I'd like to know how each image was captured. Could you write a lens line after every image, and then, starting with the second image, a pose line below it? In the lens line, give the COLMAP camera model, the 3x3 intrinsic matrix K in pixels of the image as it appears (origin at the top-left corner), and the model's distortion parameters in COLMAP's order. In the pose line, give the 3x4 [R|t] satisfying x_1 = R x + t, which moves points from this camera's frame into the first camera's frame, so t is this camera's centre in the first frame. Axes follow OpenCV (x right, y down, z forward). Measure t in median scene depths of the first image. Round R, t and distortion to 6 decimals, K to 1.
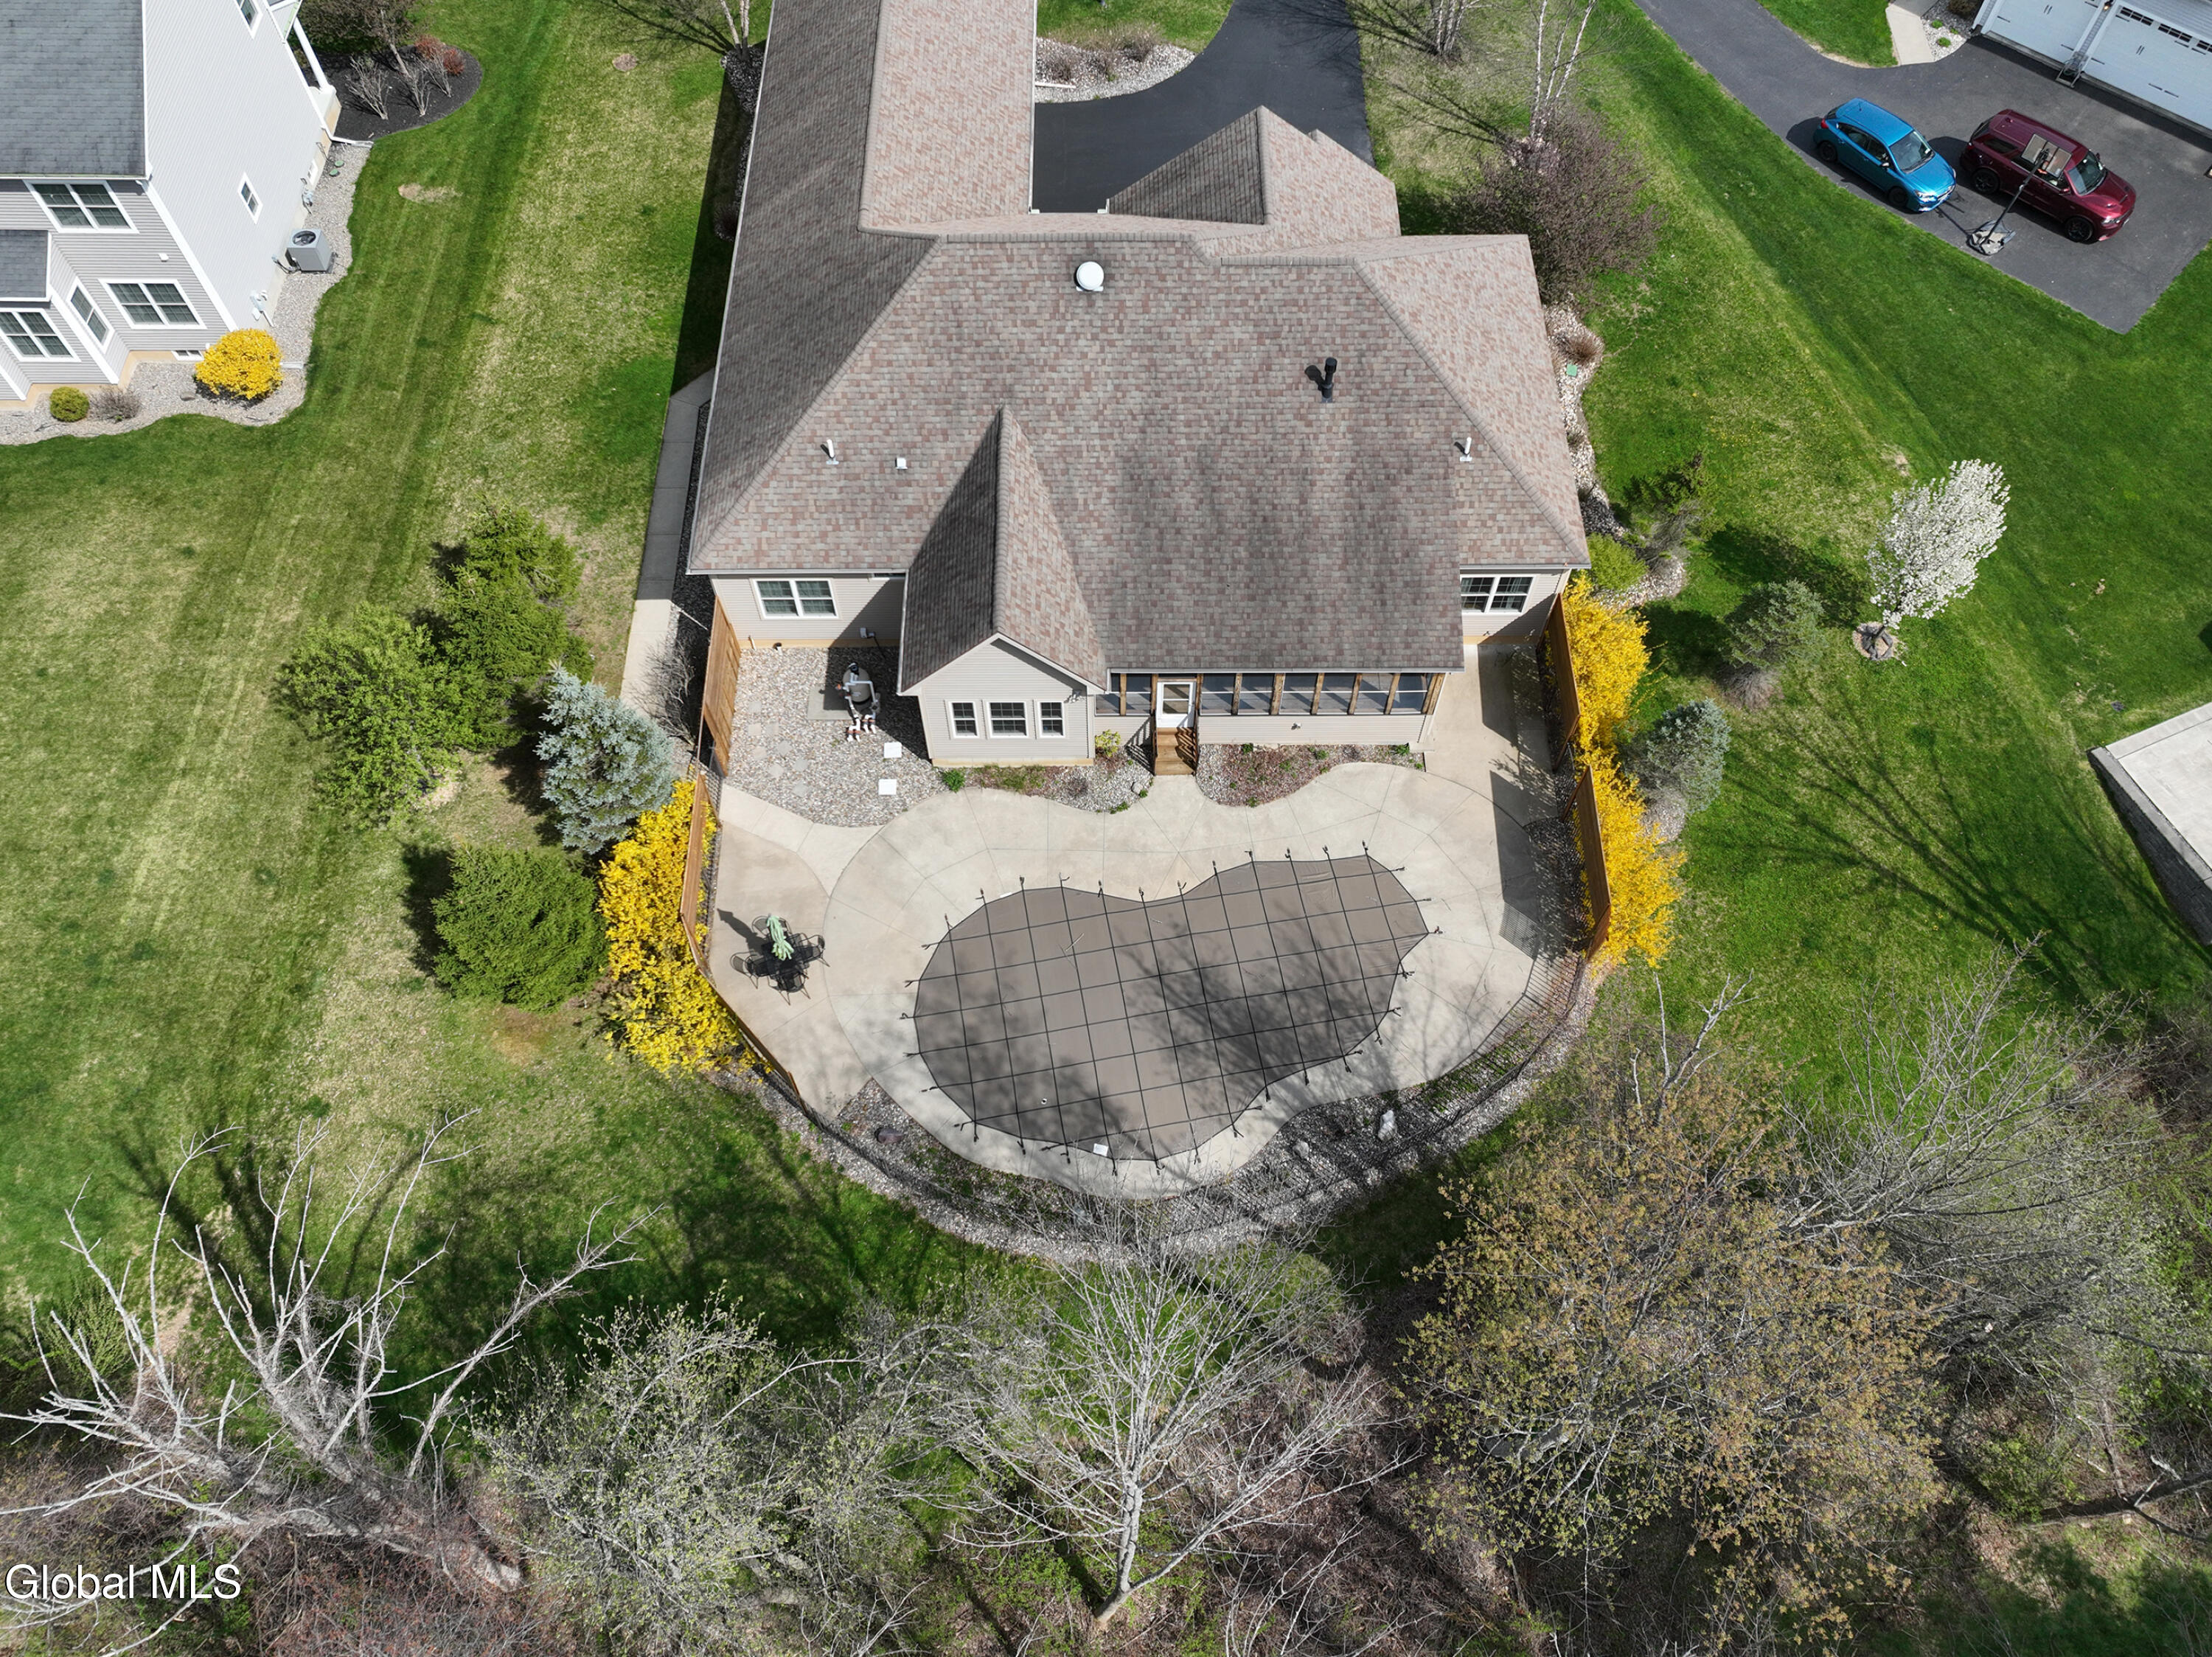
lens RADIAL K [[1652.3, 0, 1133.5], [0, 1652.3, 825.0], [0, 0, 1]] dist [-0.001627, 0.001464]
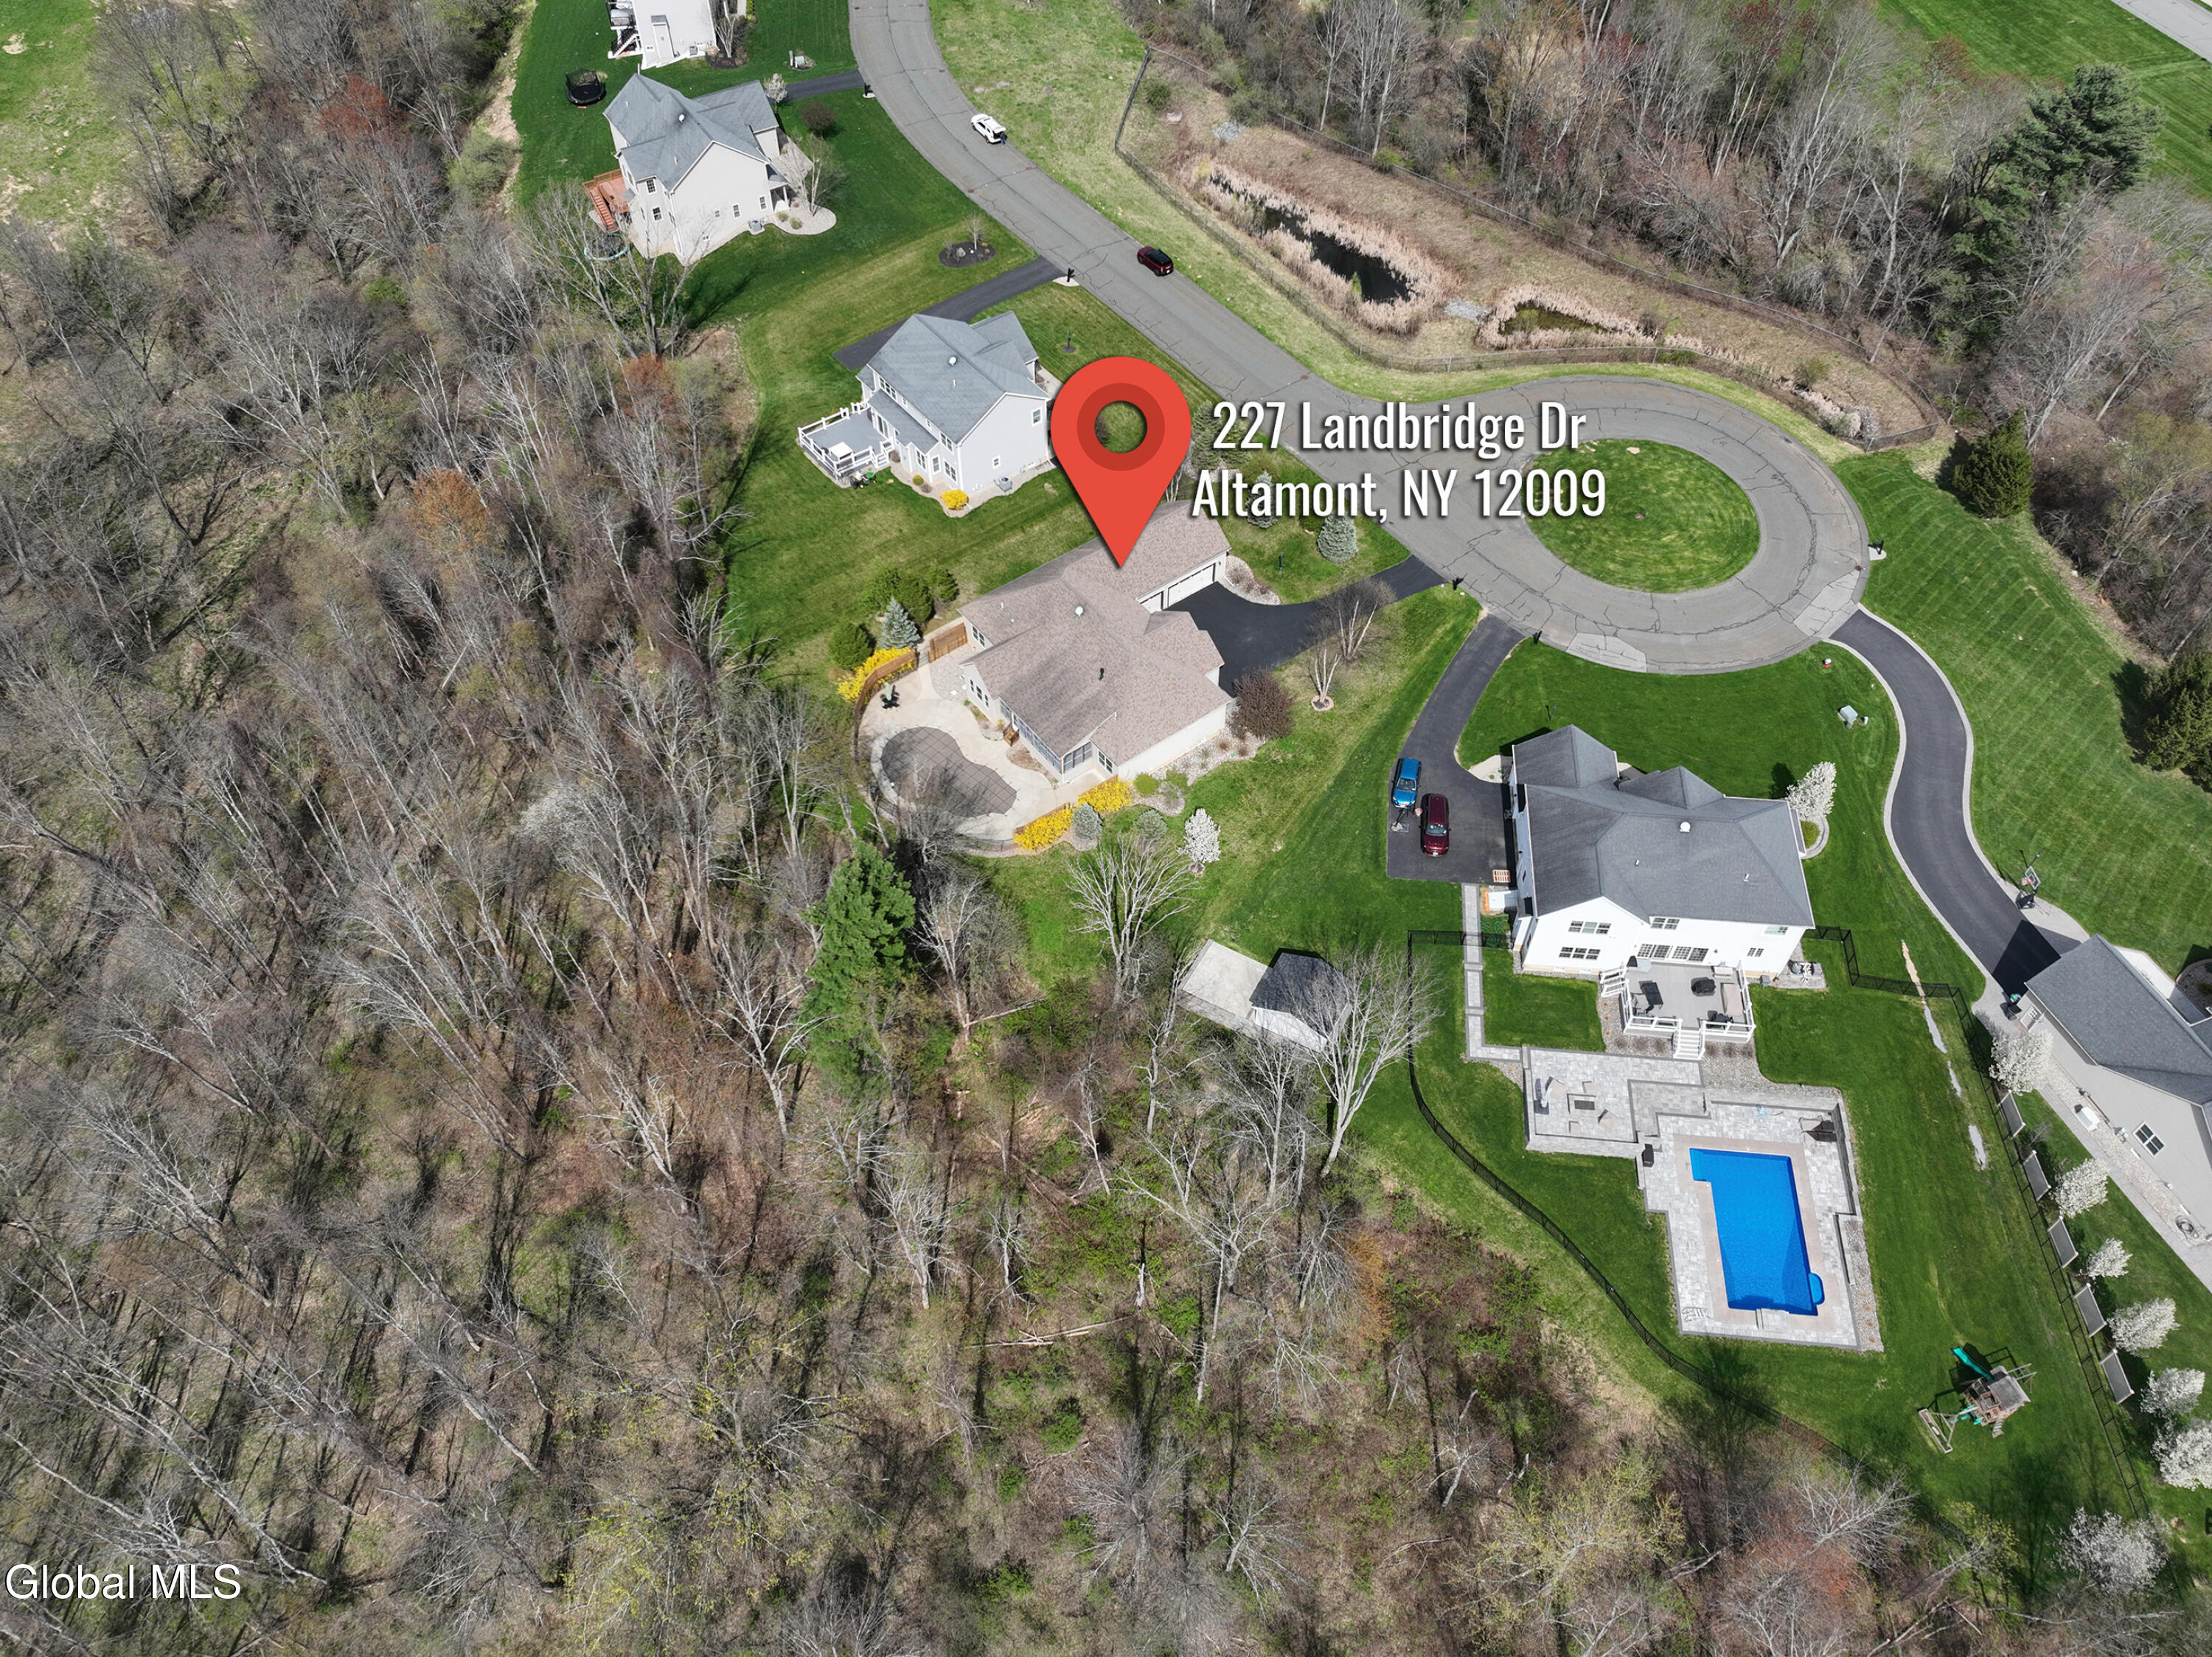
lens RADIAL K [[1653.8, 0, 1132.3], [0, 1653.8, 828.1], [0, 0, 1]] dist [0.000370, -0.006812]
pose [[0.603992, 0.621907, -0.498423, 1.886175], [-0.694629, 0.717386, 0.053362, -0.253214], [0.390748, 0.313989, 0.865290, -1.645099]]
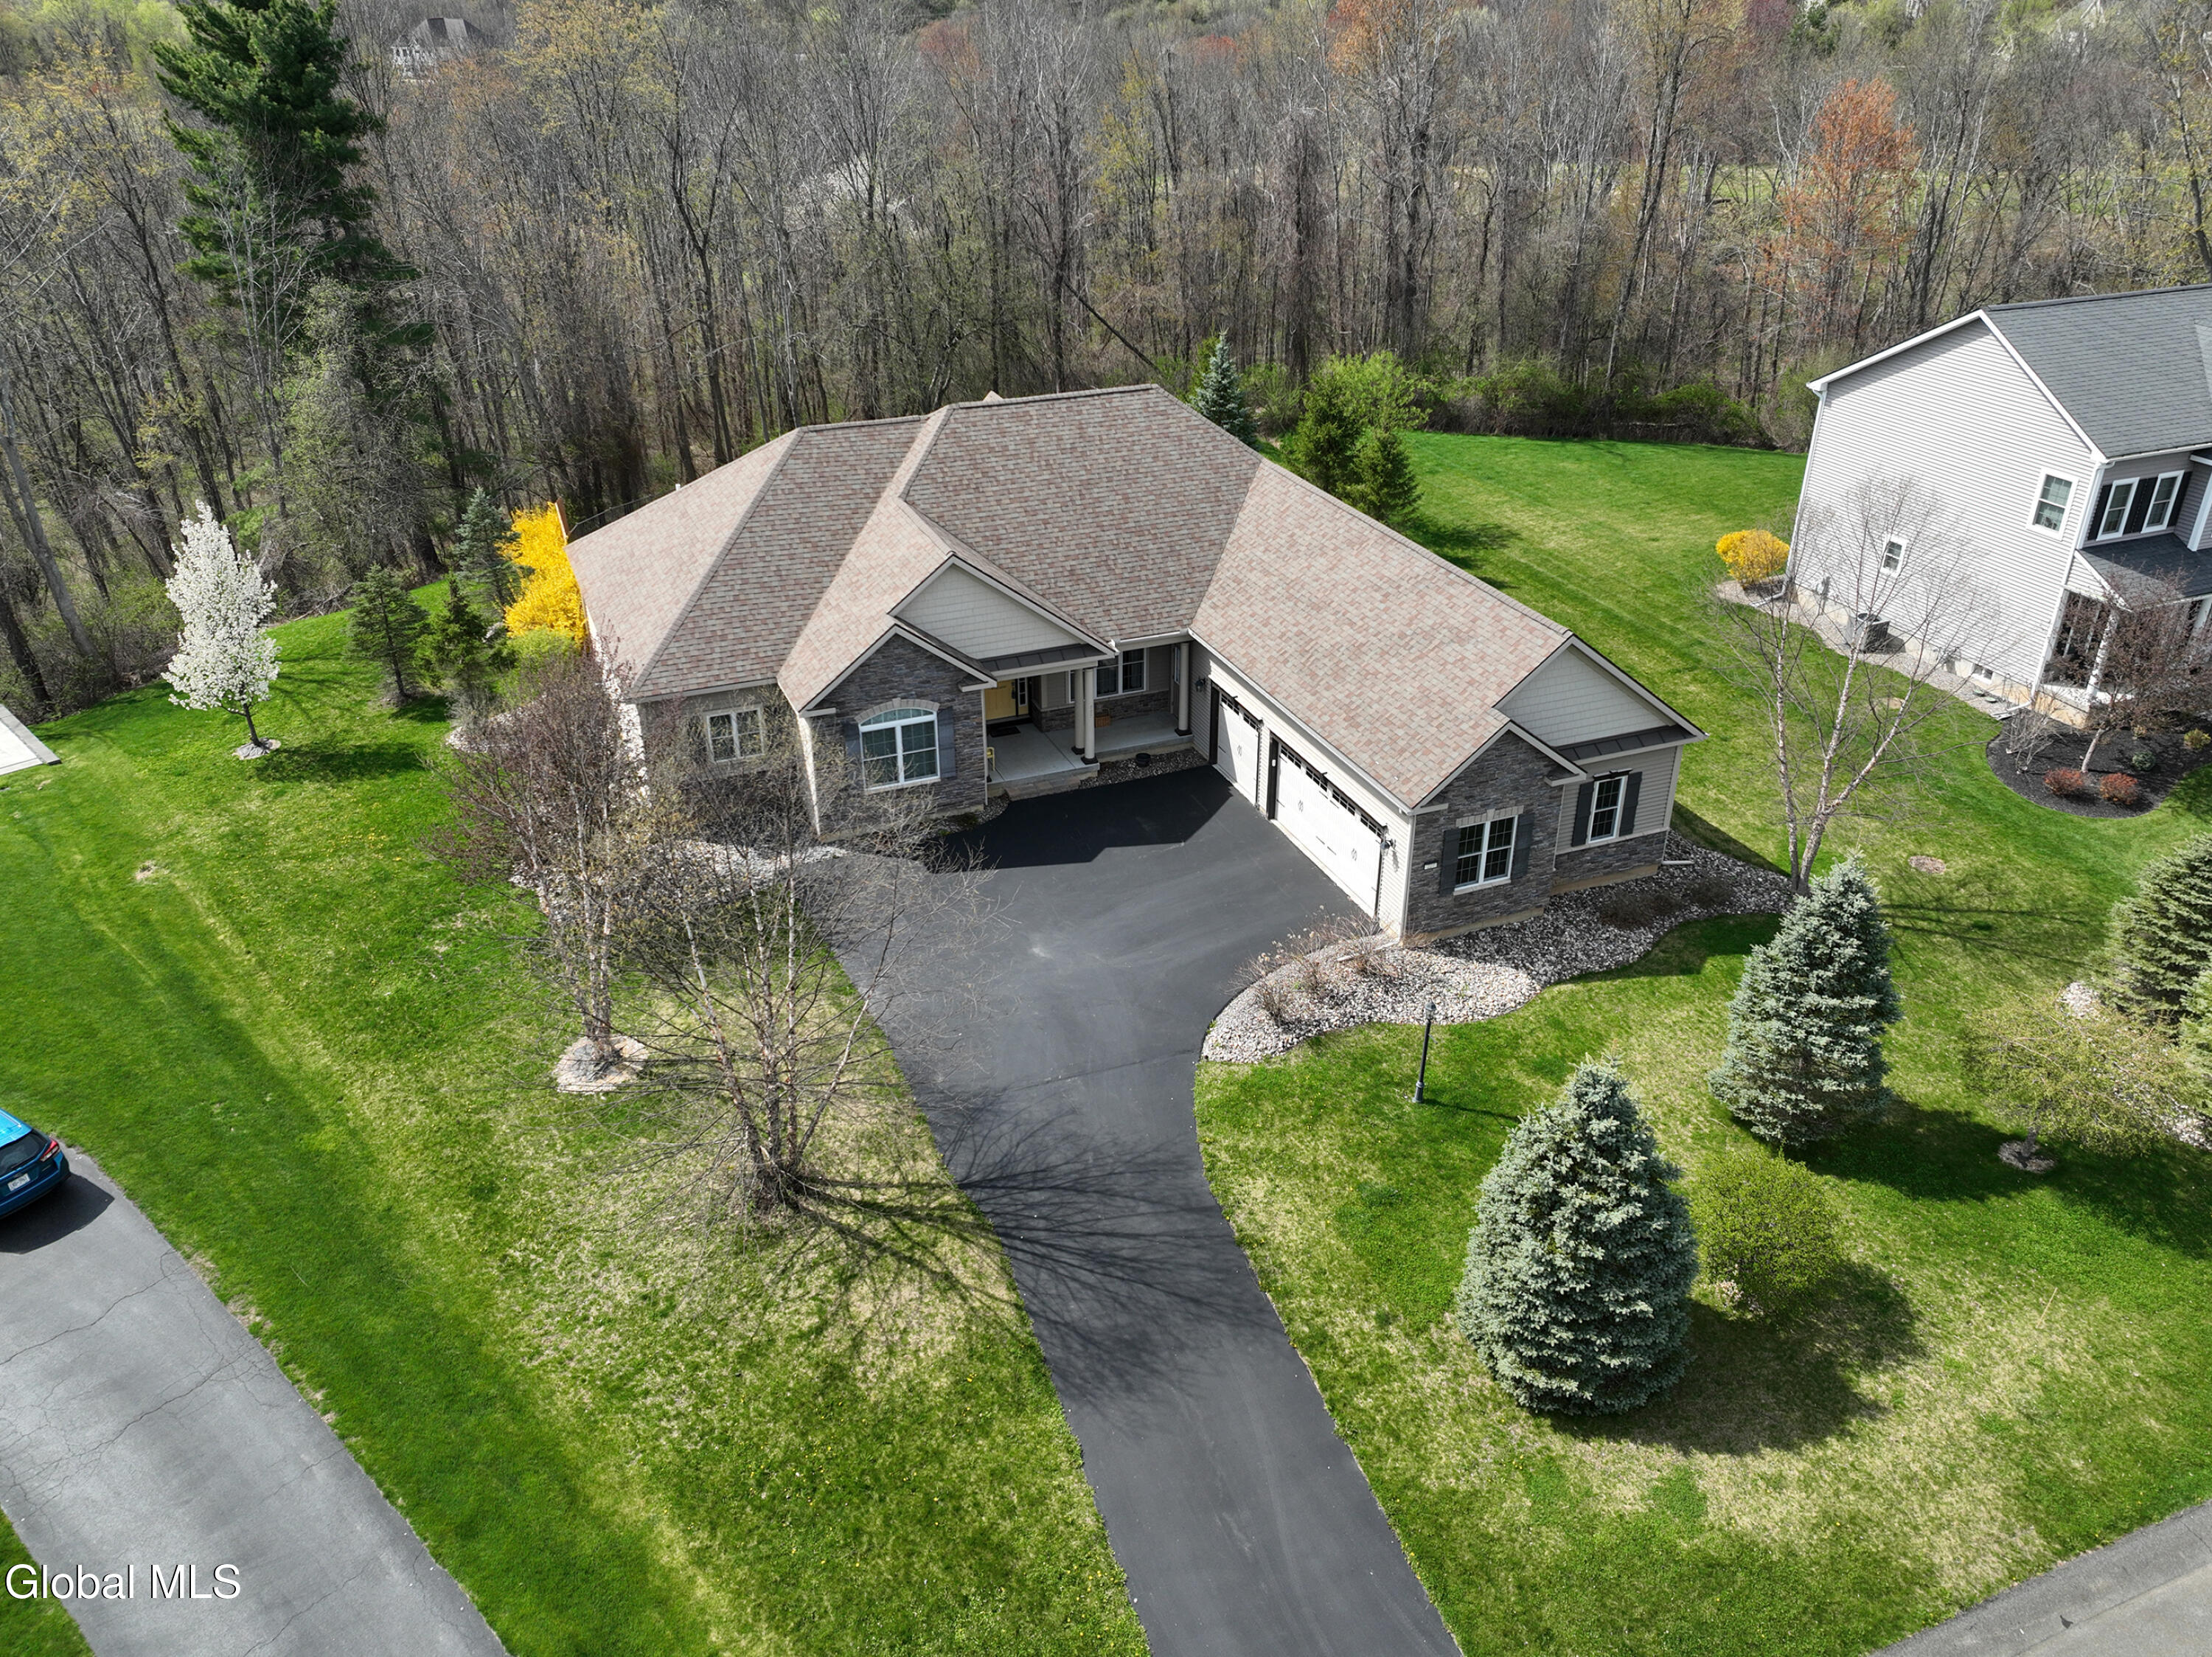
lens RADIAL K [[1653.8, 0, 1132.3], [0, 1653.8, 828.1], [0, 0, 1]] dist [0.000370, -0.006812]
pose [[-0.924031, 0.172650, -0.341113, 0.325694], [-0.336567, 0.055879, 0.940000, -1.338697], [0.181352, 0.983397, 0.006474, 1.214301]]
